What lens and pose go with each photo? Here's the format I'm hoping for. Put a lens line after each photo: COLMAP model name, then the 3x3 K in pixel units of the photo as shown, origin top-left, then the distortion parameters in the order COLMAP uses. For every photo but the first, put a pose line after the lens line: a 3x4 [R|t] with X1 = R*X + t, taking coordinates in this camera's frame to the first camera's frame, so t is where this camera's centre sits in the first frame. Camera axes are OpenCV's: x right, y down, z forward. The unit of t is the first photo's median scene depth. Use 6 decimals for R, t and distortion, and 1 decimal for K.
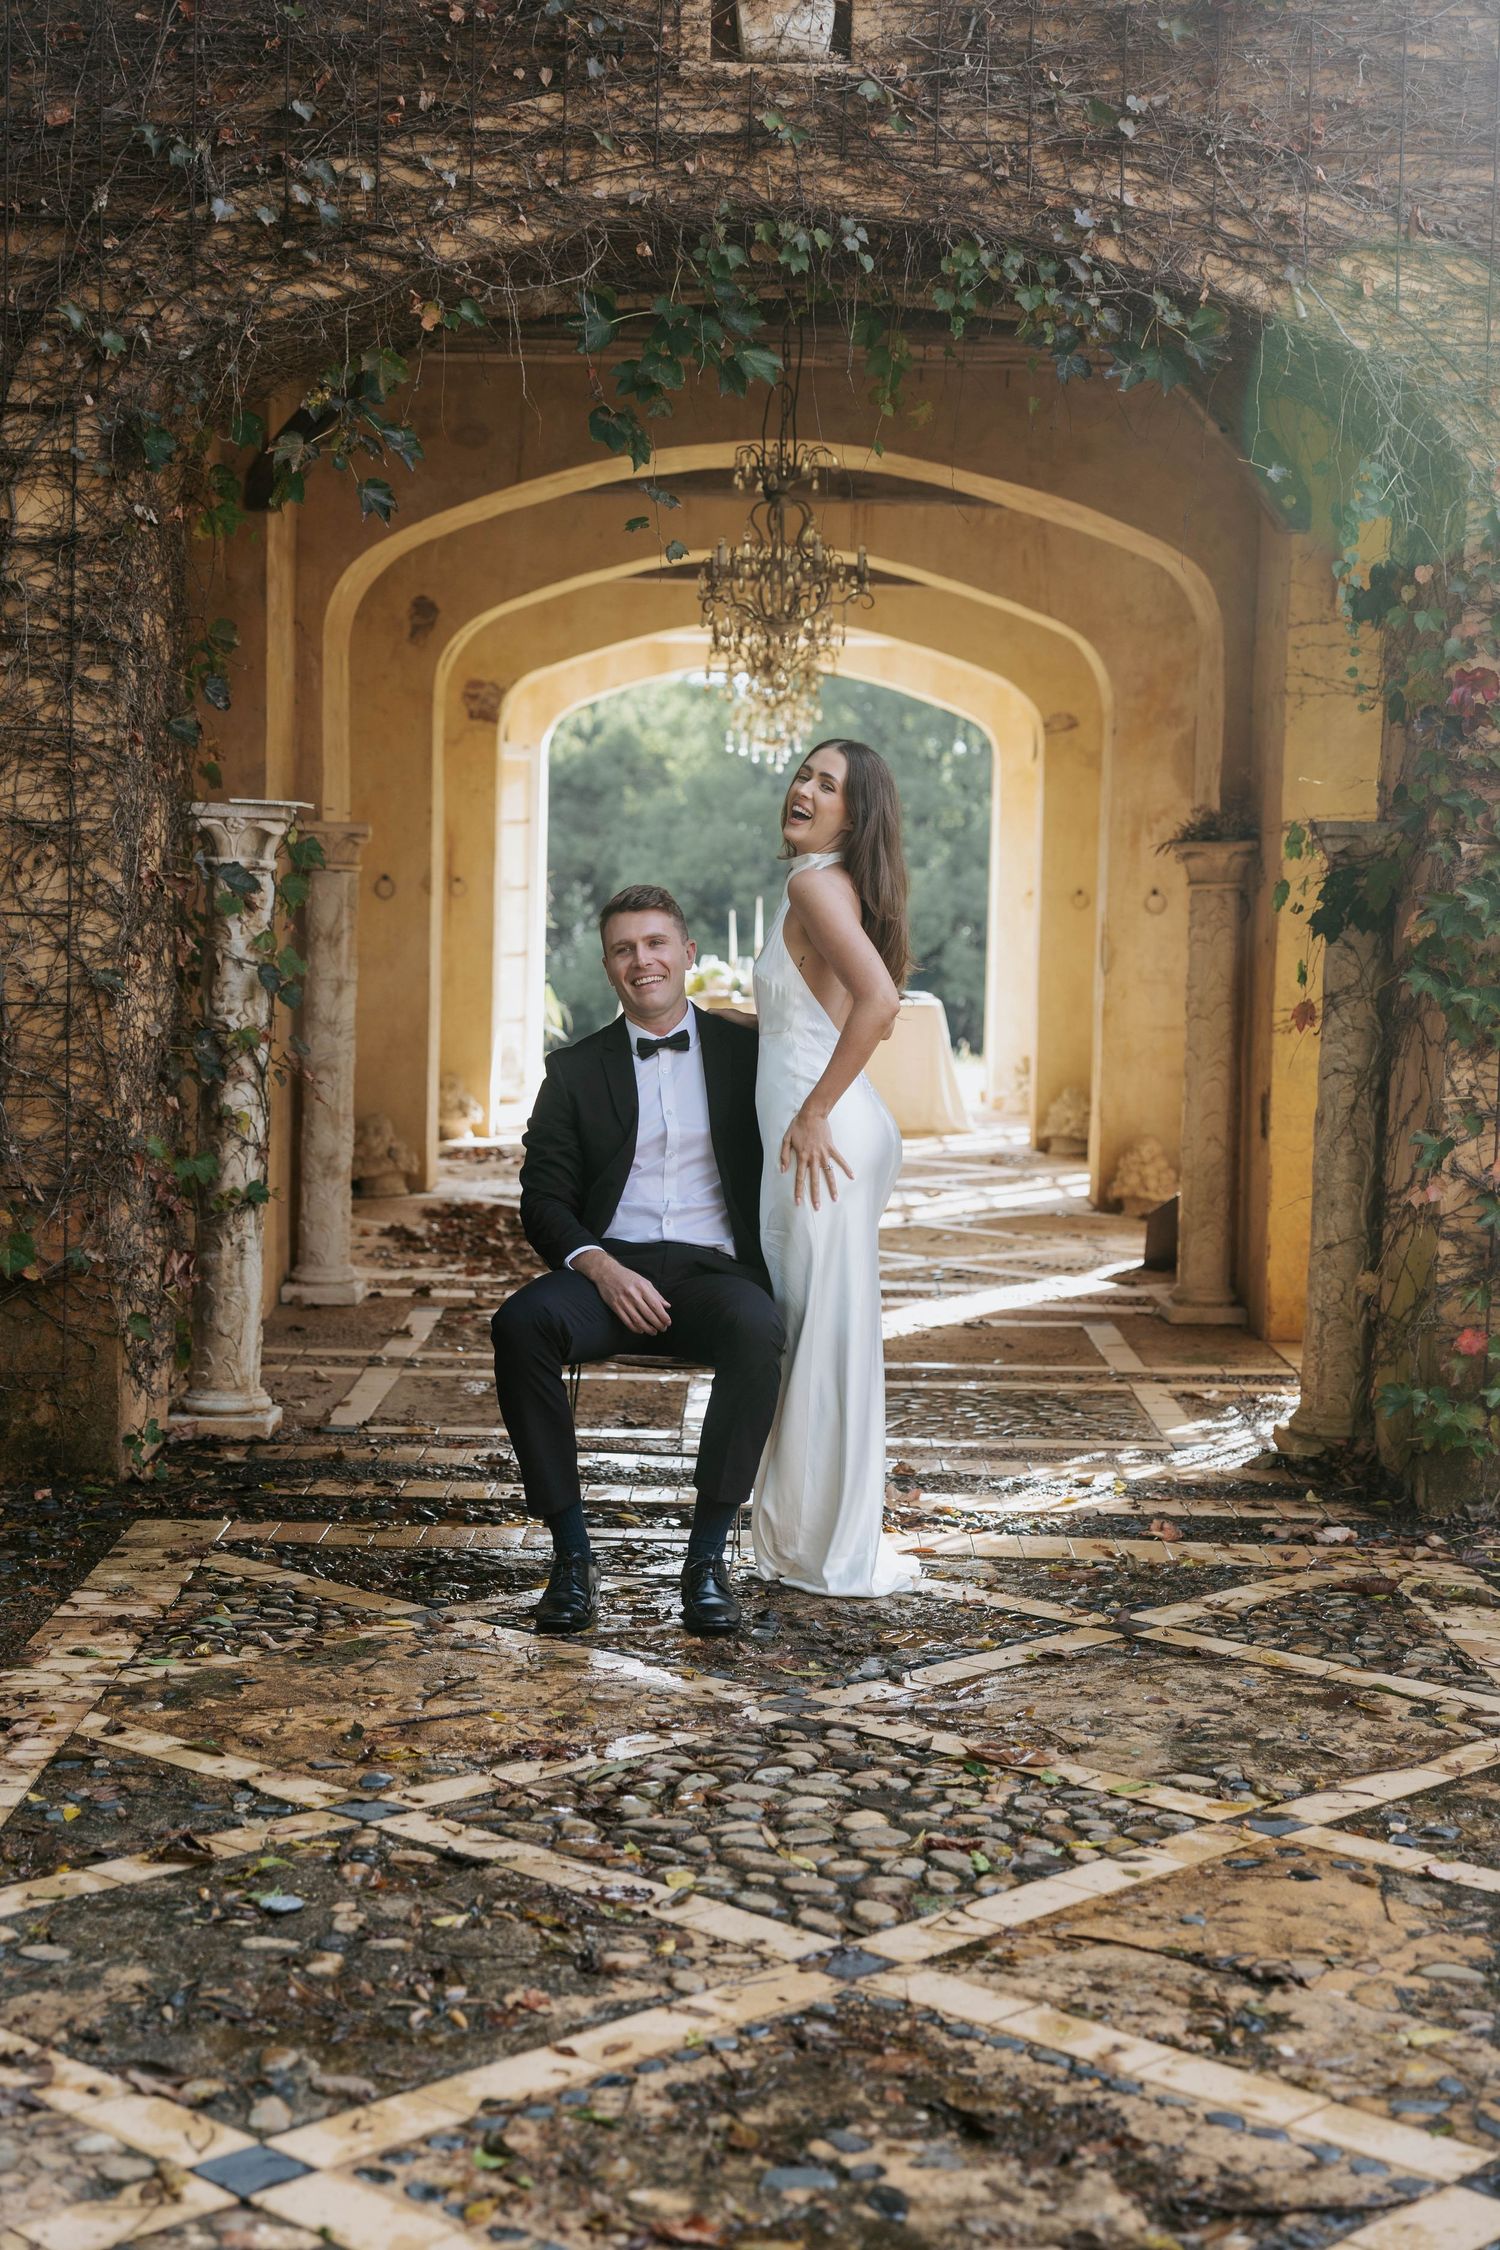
lens RADIAL K [[3117.6, 0, 695.1], [0, 3117.6, 1090.7], [0, 0, 1]] dist [0.010893, 0.000000]
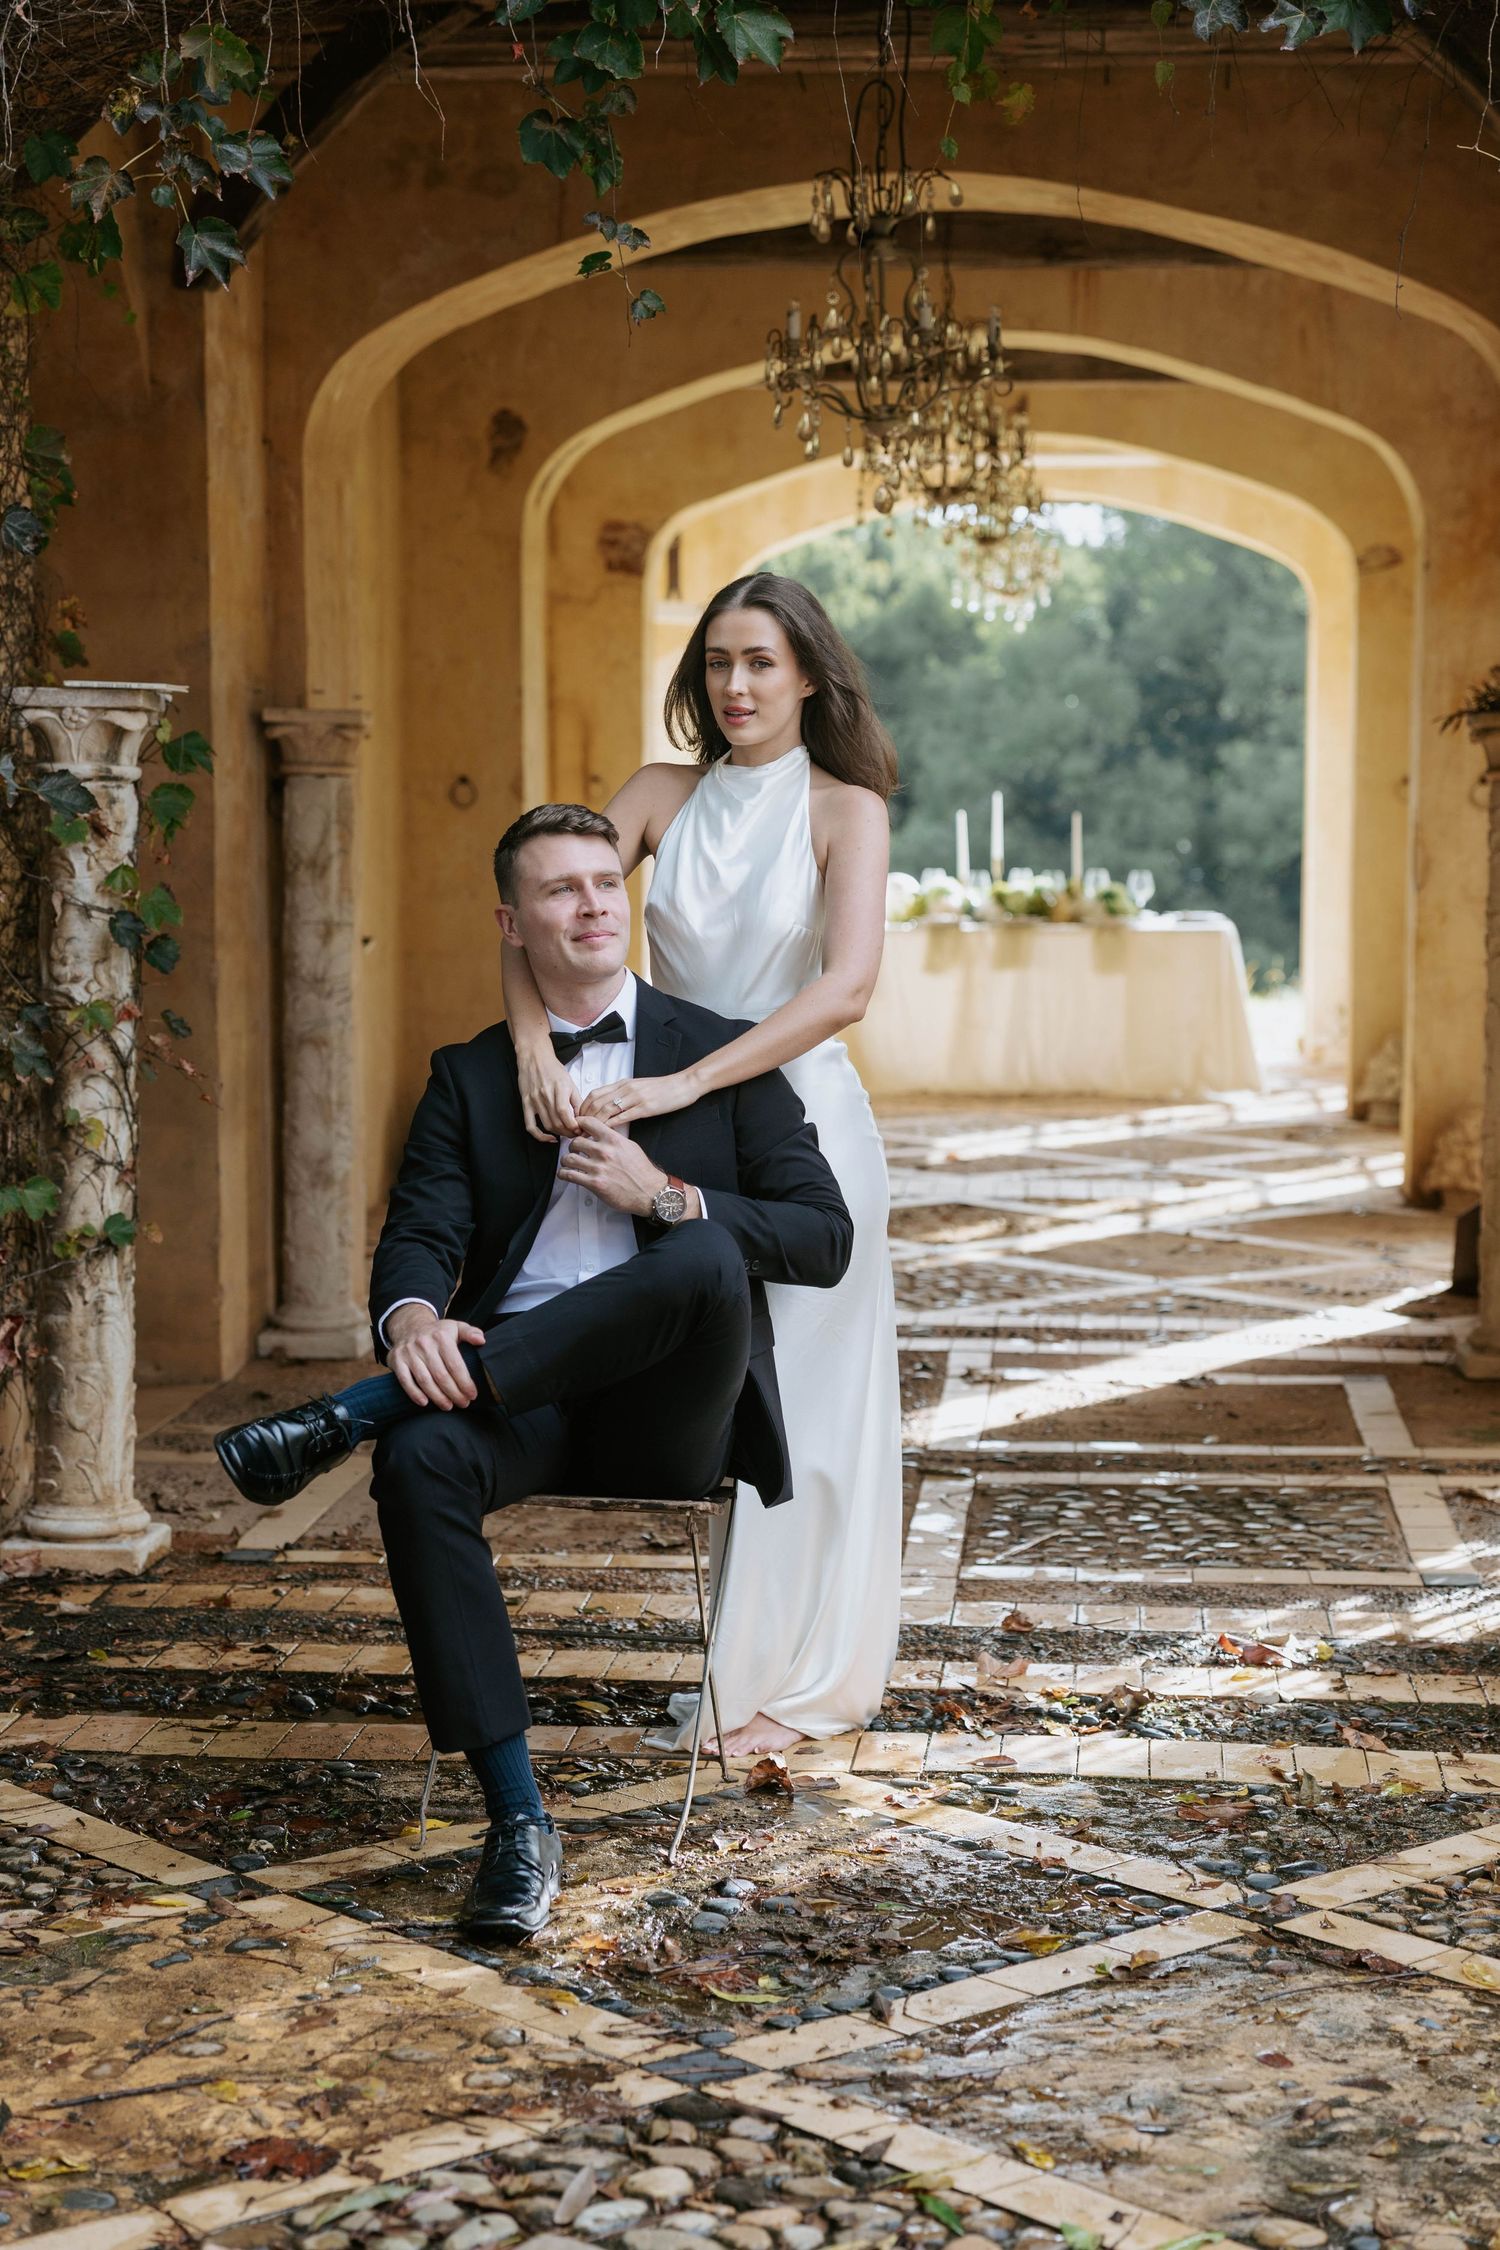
lens RADIAL K [[3748.7, 0, 679.9], [0, 3748.7, 1111.6], [0, 0, 1]] dist [0.008536, 0.000000]
pose [[0.995663, -0.011367, -0.092341, 0.076486], [0.013483, 0.999660, 0.022323, -0.013818], [0.092056, -0.023471, 0.995477, 0.173852]]
